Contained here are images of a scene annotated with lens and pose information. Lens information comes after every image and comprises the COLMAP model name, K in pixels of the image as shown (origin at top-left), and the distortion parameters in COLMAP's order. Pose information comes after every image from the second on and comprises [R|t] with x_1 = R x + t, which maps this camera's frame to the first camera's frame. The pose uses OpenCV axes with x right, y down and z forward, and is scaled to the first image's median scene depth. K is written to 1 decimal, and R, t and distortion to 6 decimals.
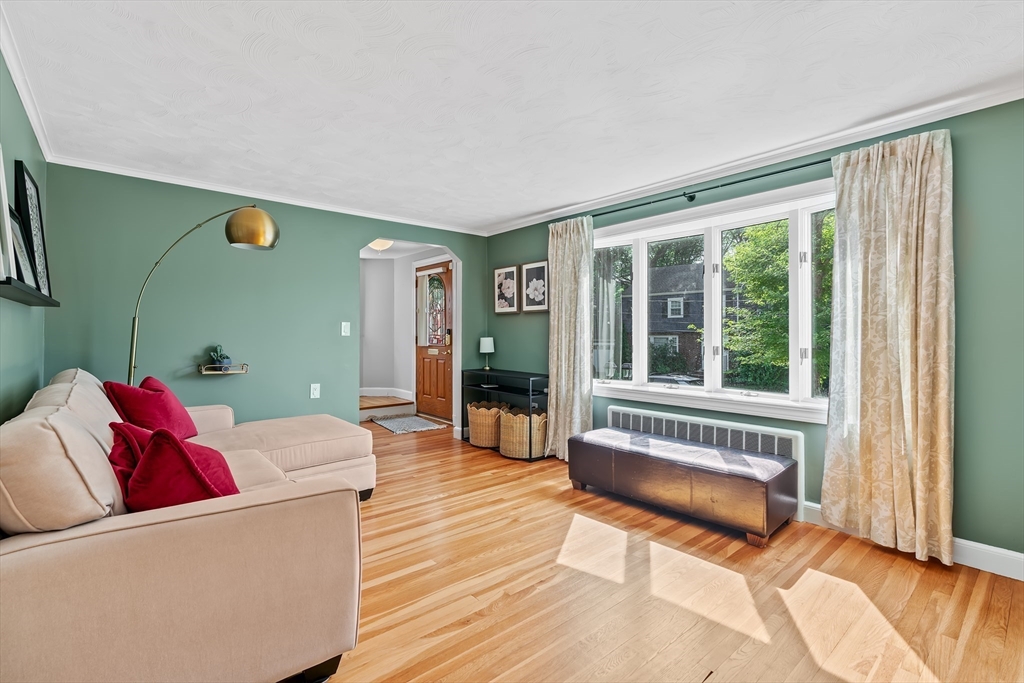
lens RADIAL K [[462.4, 0, 509.0], [0, 462.4, 336.4], [0, 0, 1]] dist [-0.004361, 0.000051]
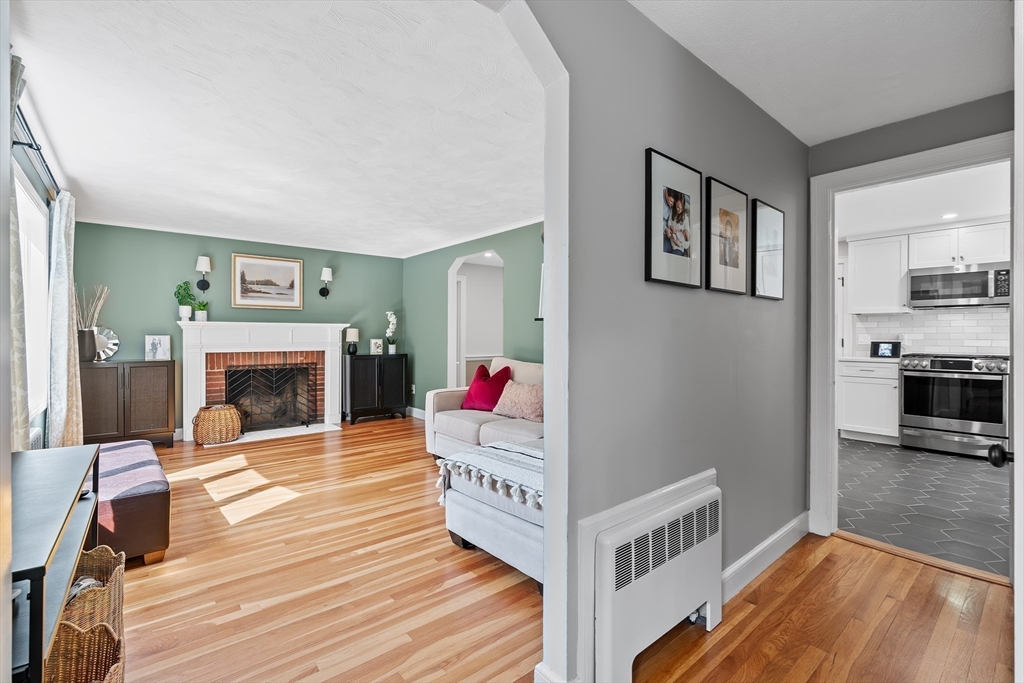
lens RADIAL K [[462.4, 0, 509.0], [0, 462.4, 336.4], [0, 0, 1]] dist [-0.004361, 0.000051]
pose [[-0.999935, -0.006052, 0.009704, -0.284146], [-0.006045, 0.999981, 0.000749, -0.003543], [-0.009708, 0.000690, -0.999953, 1.265369]]
